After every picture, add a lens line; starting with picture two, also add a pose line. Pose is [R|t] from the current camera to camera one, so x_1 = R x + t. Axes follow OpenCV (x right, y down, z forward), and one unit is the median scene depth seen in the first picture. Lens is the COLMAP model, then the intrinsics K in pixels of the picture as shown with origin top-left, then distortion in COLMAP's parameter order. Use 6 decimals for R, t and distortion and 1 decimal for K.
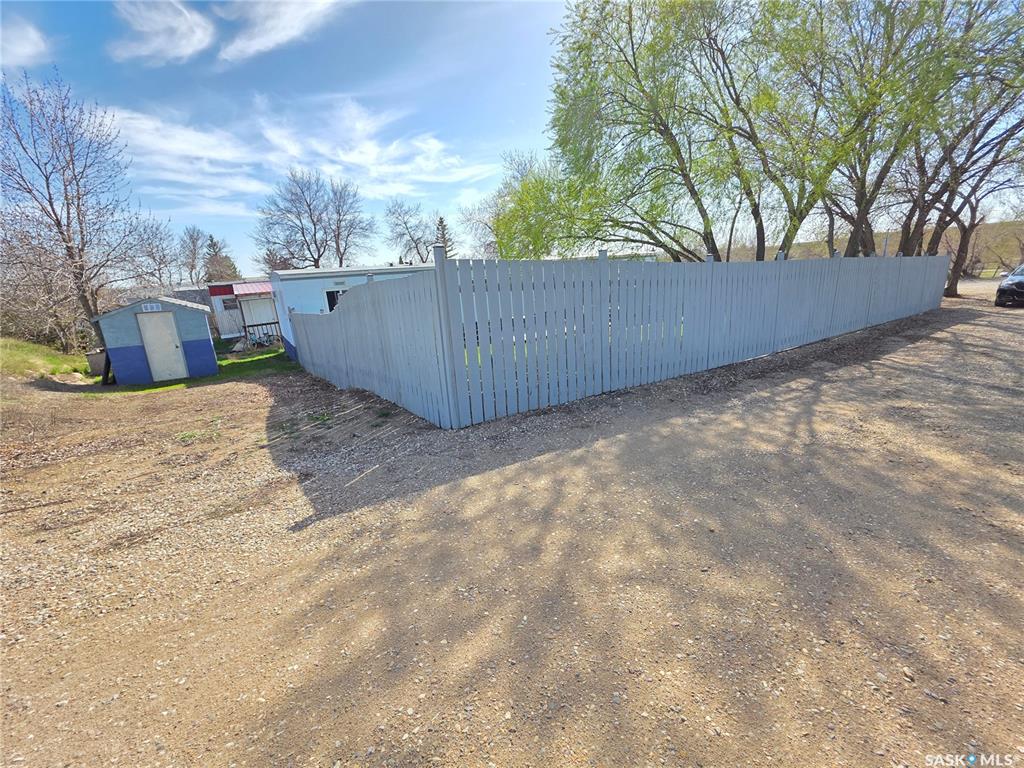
lens RADIAL K [[405.8, 0, 511.6], [0, 405.8, 406.7], [0, 0, 1]] dist [-0.004288, 0.000427]
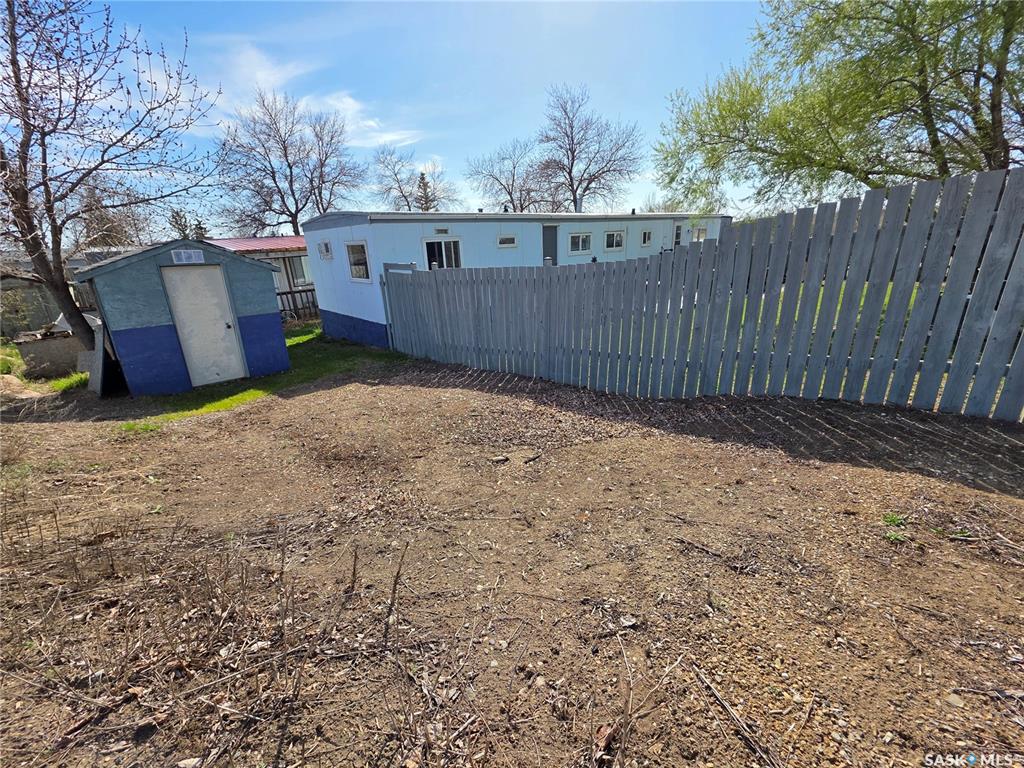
lens RADIAL K [[405.8, 0, 501.3], [0, 405.8, 393.7], [0, 0, 1]] dist [-0.004288, 0.000427]
pose [[0.984471, -0.047093, 0.169111, -0.536831], [0.042938, 0.998681, 0.028146, -0.049338], [-0.170214, -0.020447, 0.985195, 0.348968]]
